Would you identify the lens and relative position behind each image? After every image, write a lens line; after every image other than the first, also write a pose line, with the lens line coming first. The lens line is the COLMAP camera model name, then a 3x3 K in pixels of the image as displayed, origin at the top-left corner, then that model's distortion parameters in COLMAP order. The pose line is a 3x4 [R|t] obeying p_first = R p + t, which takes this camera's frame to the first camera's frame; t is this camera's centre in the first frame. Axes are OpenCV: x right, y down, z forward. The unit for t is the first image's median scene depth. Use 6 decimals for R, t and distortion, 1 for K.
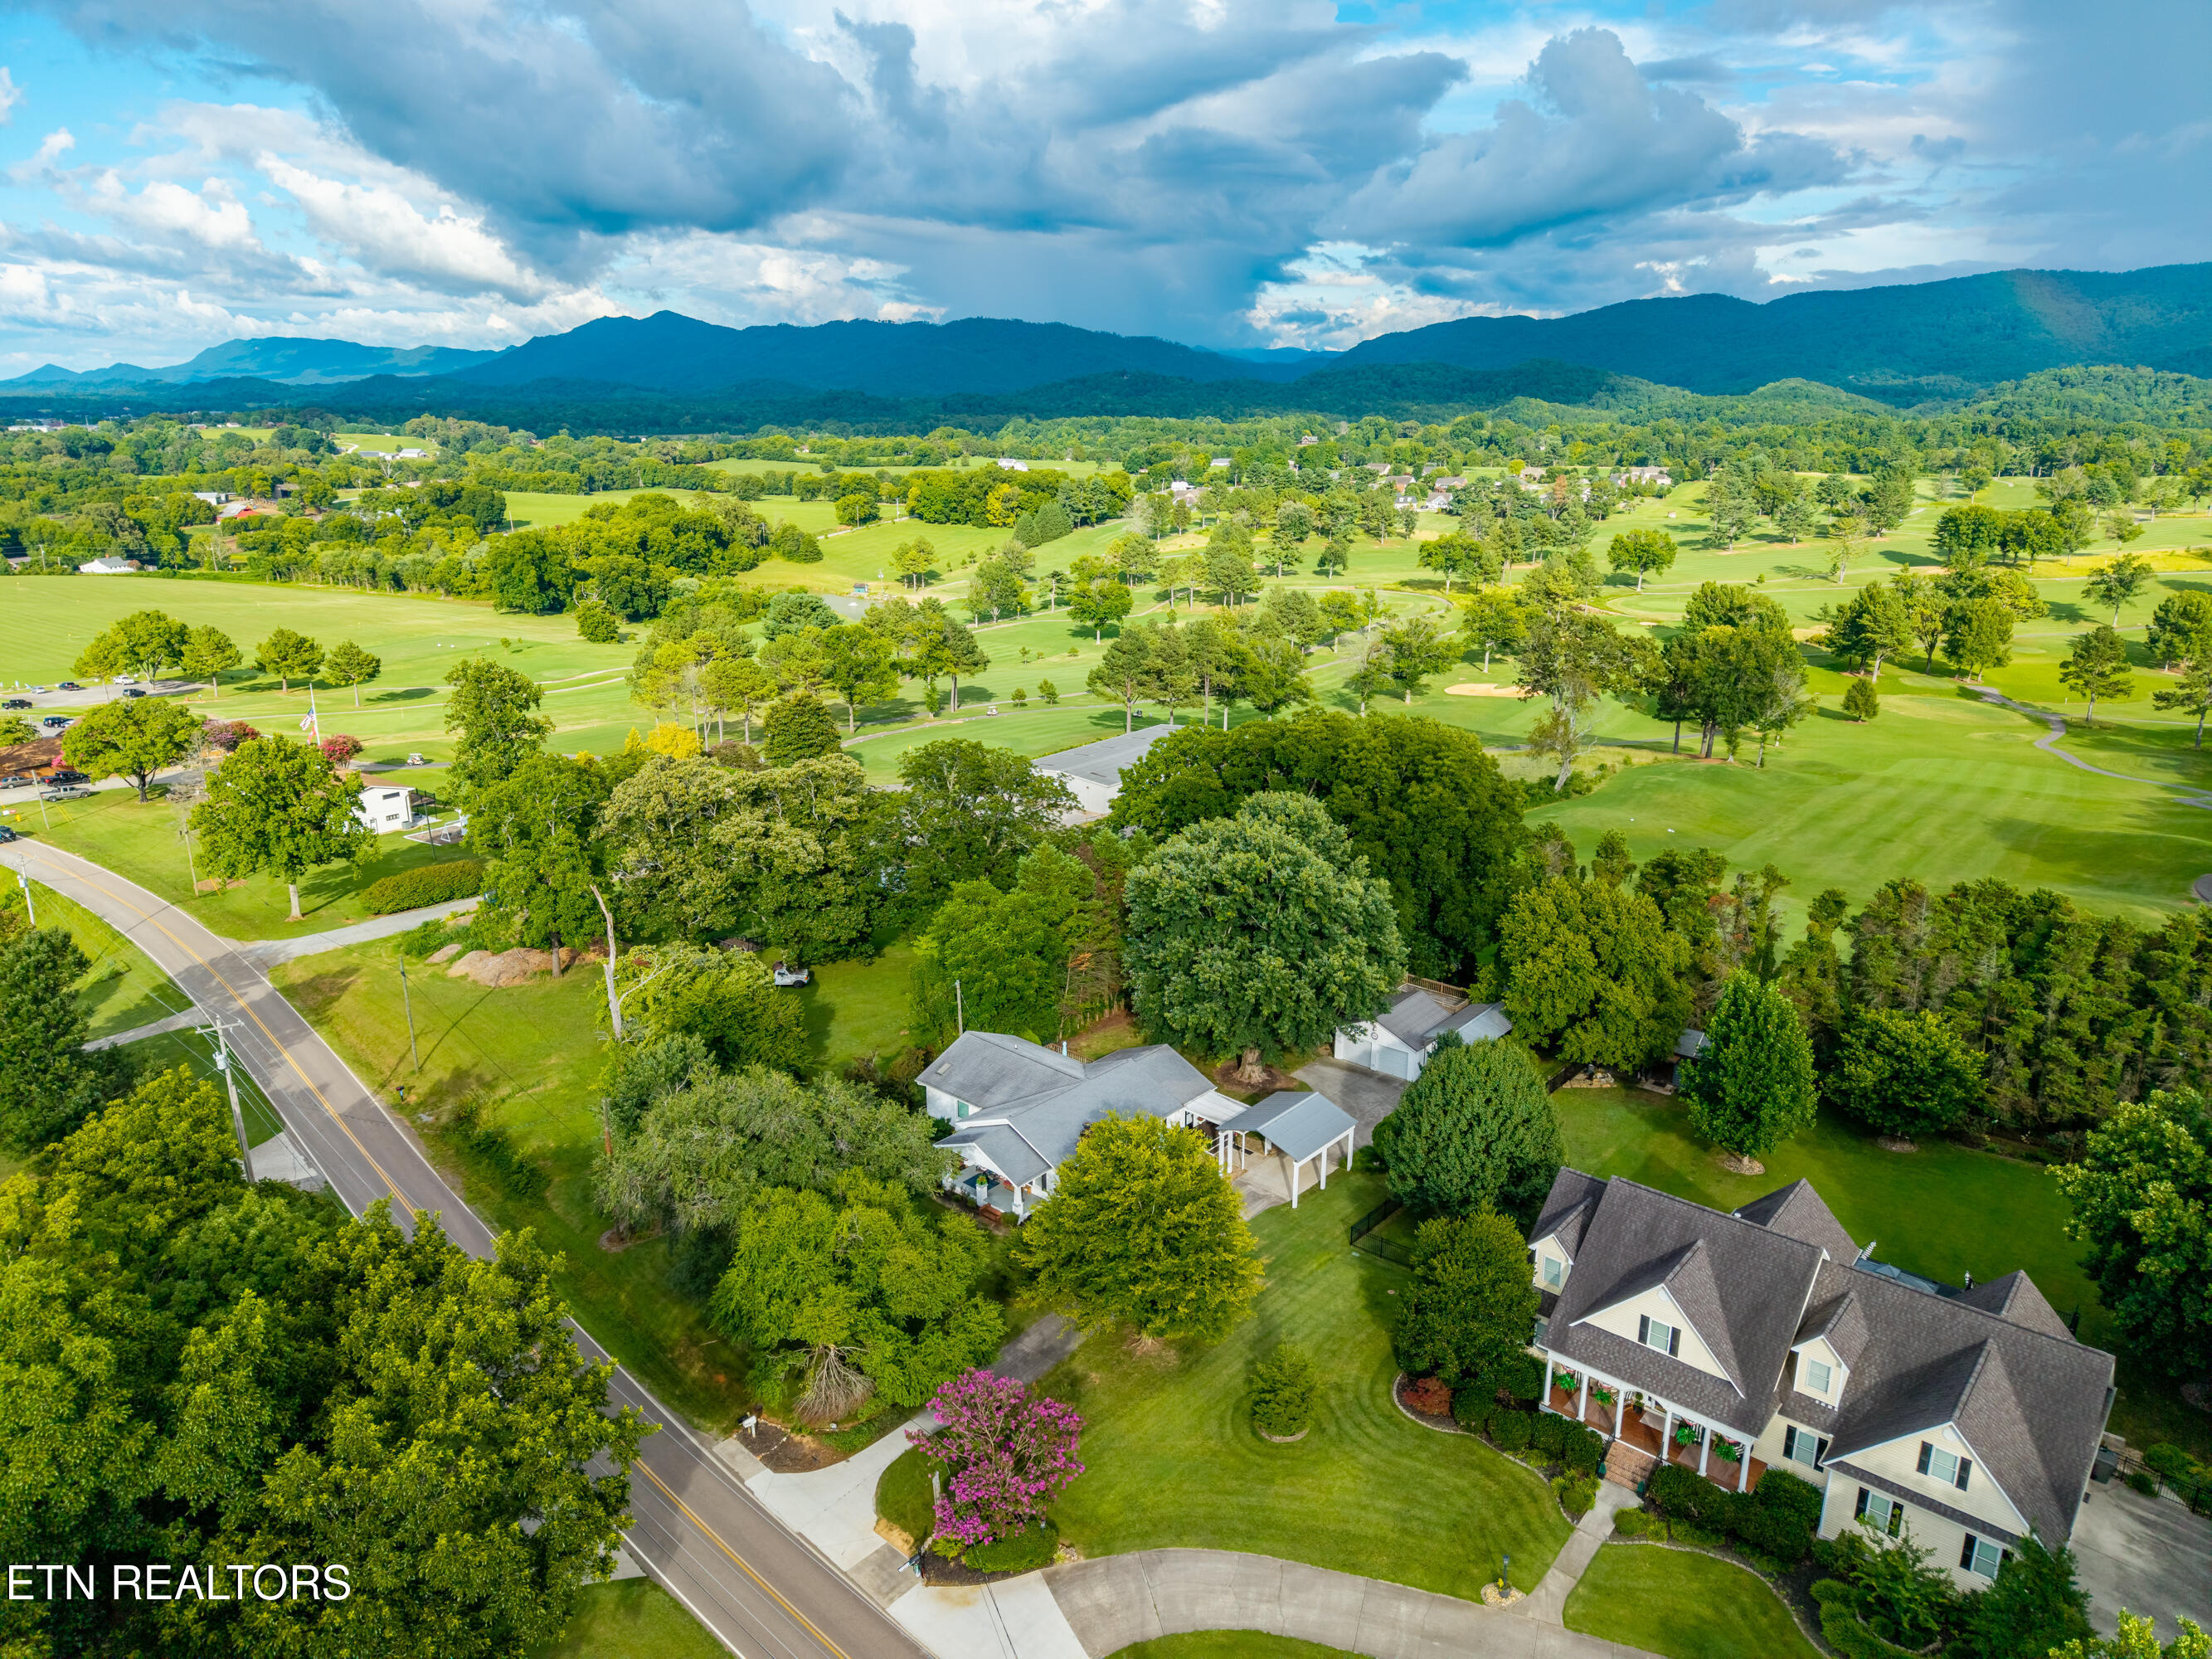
lens RADIAL K [[1499.7, 0, 1106.0], [0, 1499.7, 829.5], [0, 0, 1]] dist [0.038545, -0.047959]
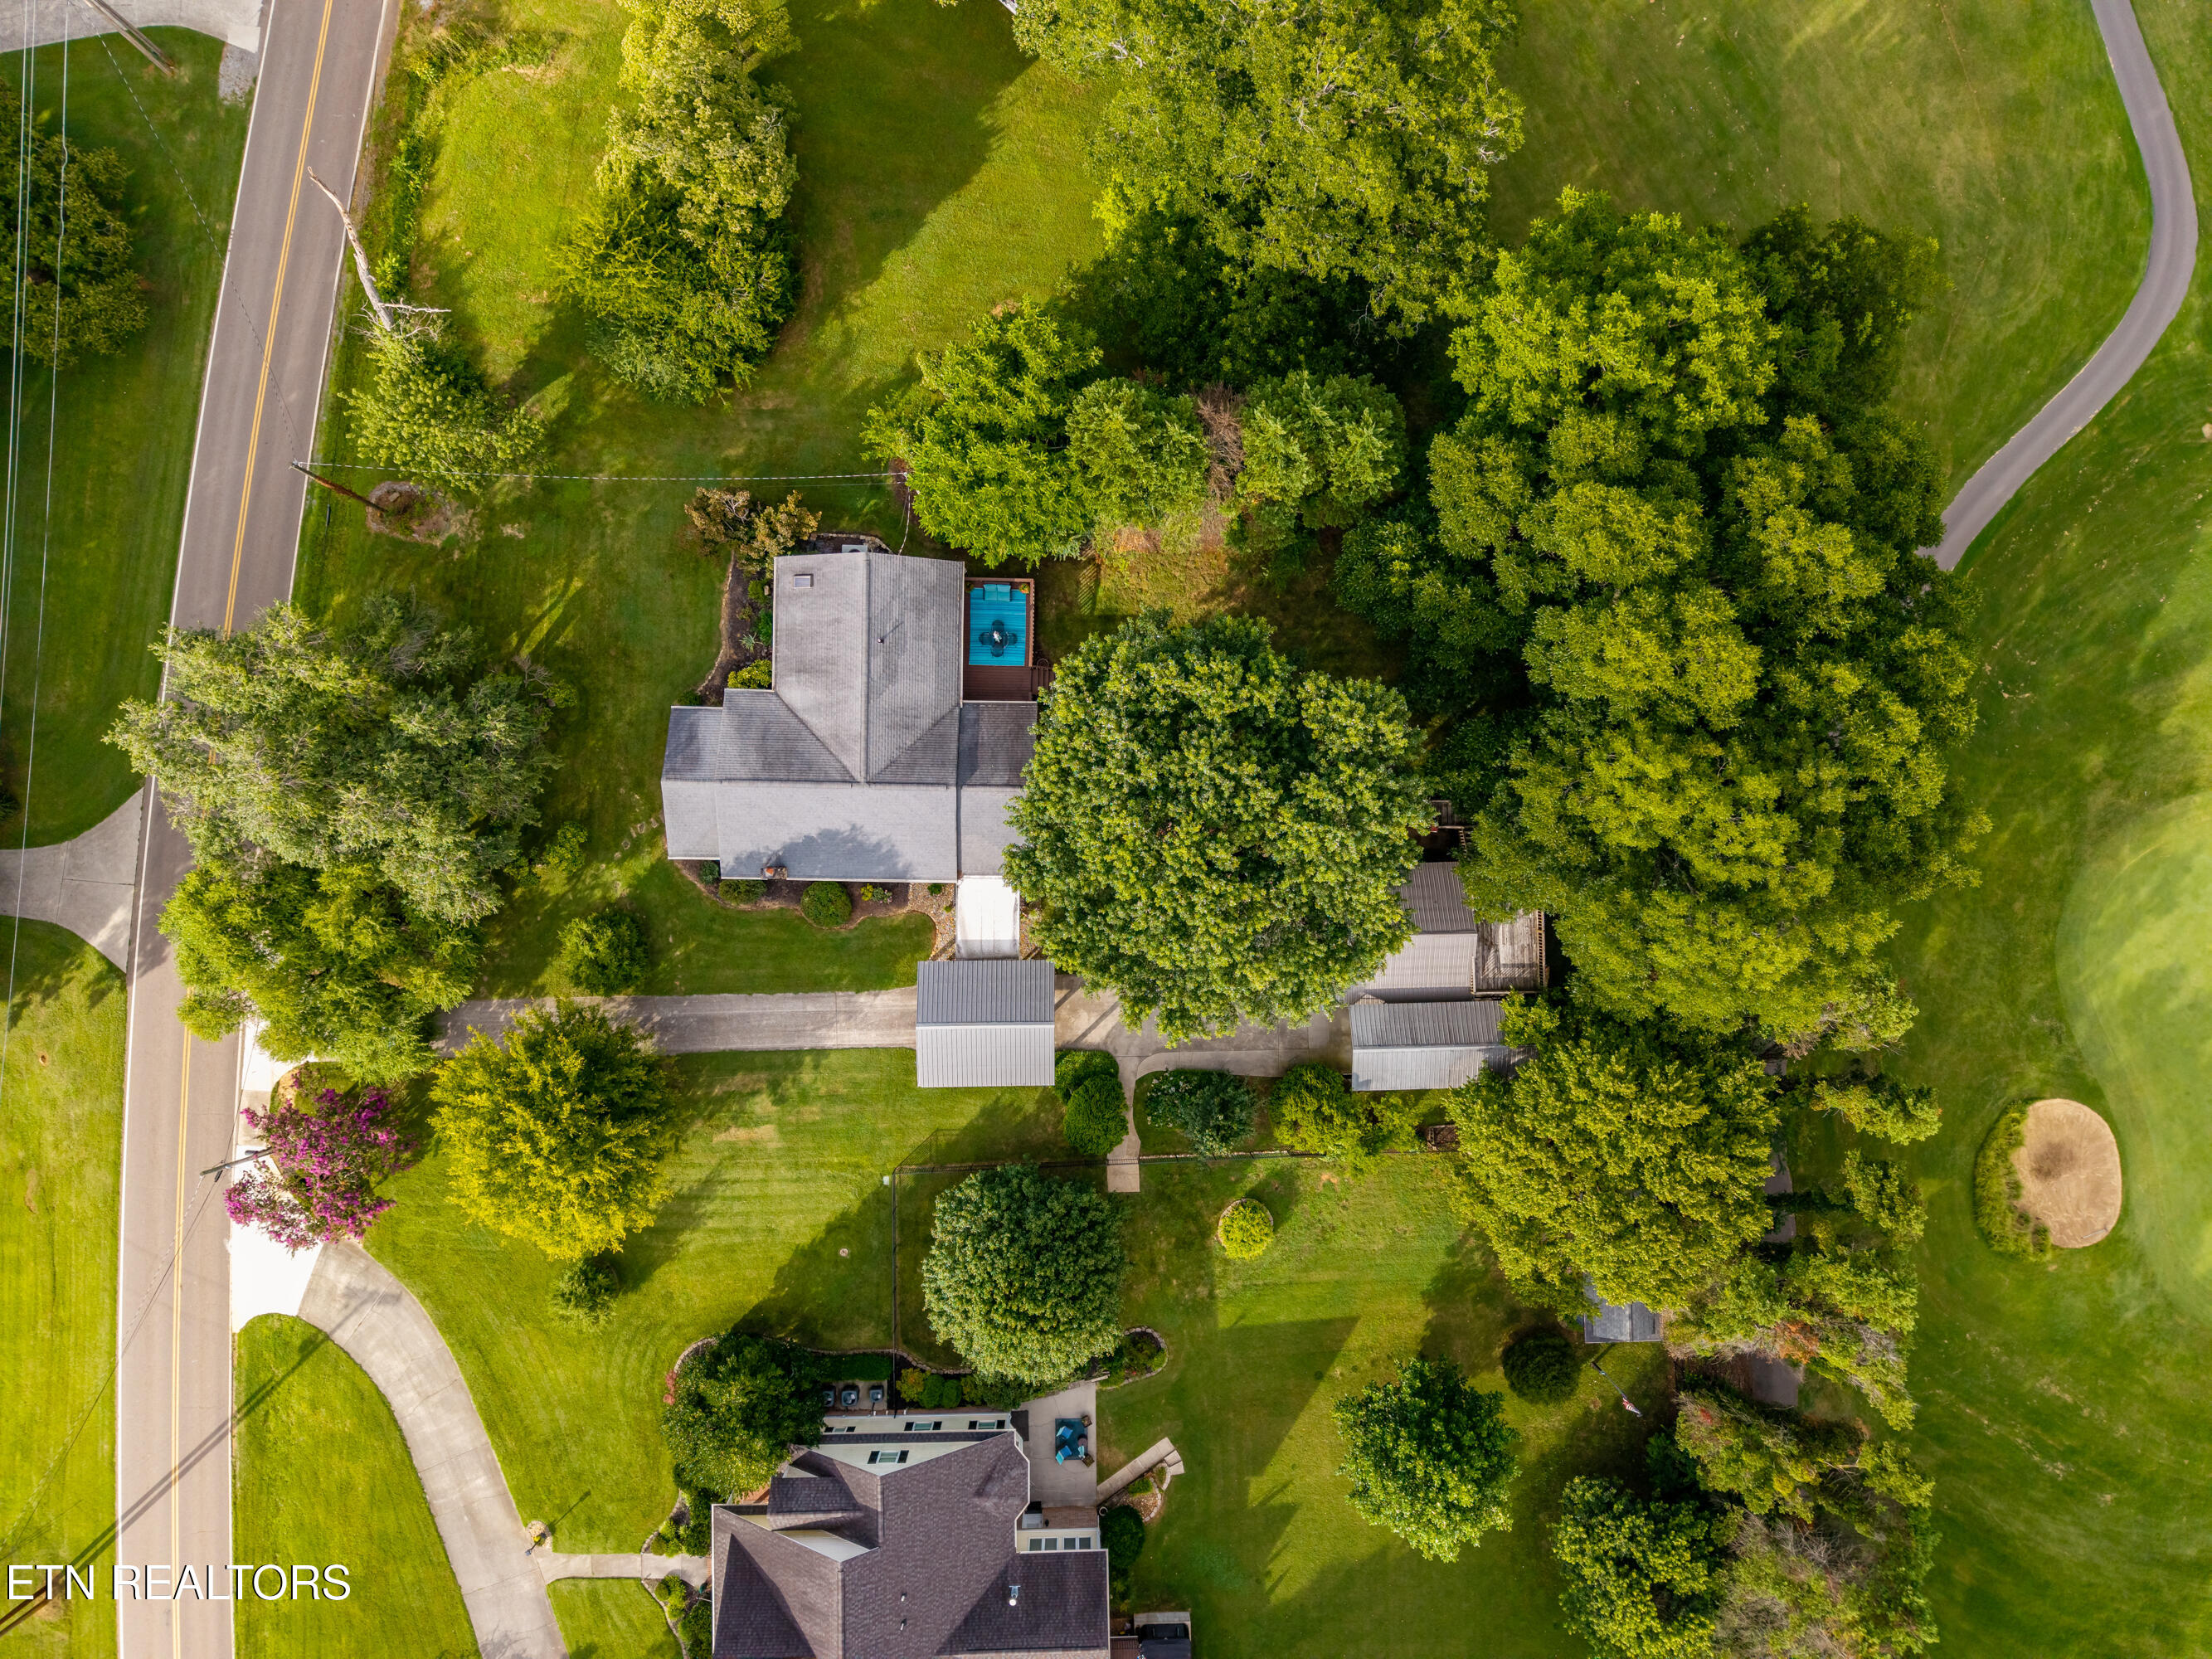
lens RADIAL K [[1504.1, 0, 1101.8], [0, 1504.1, 835.3], [0, 0, 1]] dist [0.048526, -0.054346]
pose [[0.654856, 0.755640, 0.013119, 0.014618], [-0.226331, 0.179523, 0.957364, -0.118060], [0.721067, -0.629905, 0.288587, 0.174105]]
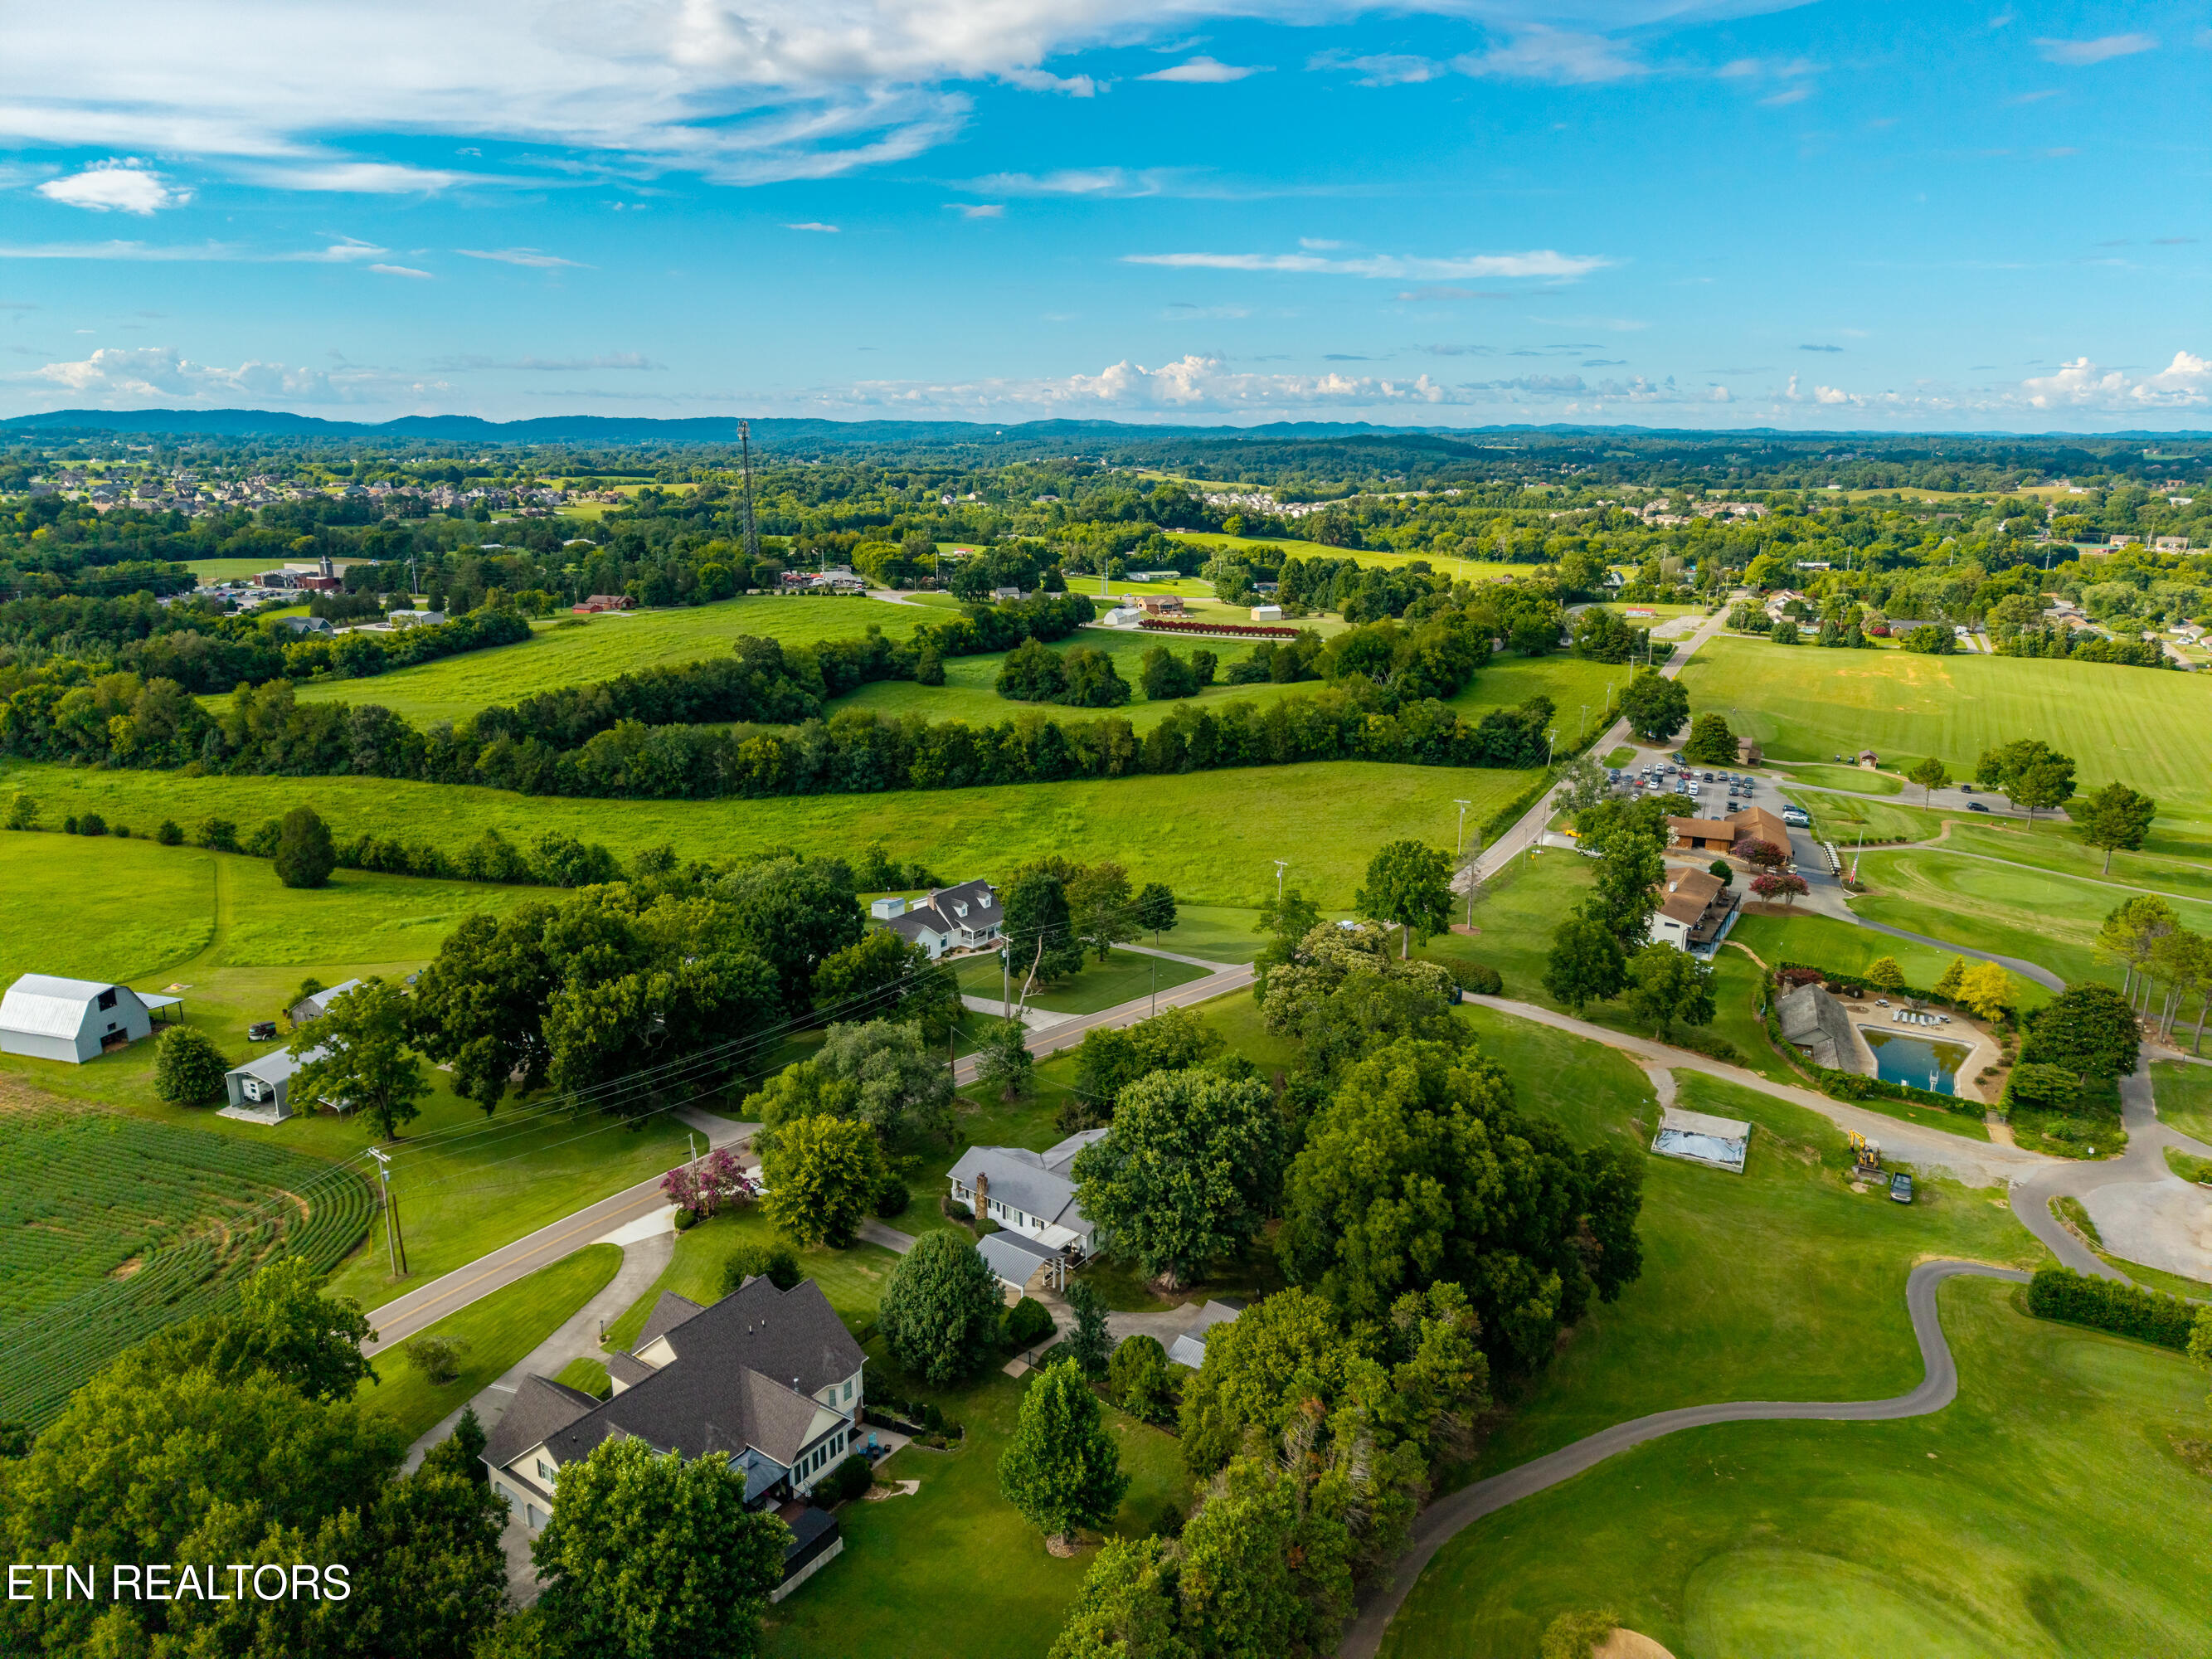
lens RADIAL K [[1504.1, 0, 1101.8], [0, 1504.1, 835.3], [0, 0, 1]] dist [0.048526, -0.054346]
pose [[0.085281, 0.251226, -0.964164, 0.277798], [-0.260933, 0.939547, 0.221732, -0.101379], [0.961583, 0.232673, 0.145678, 0.155092]]
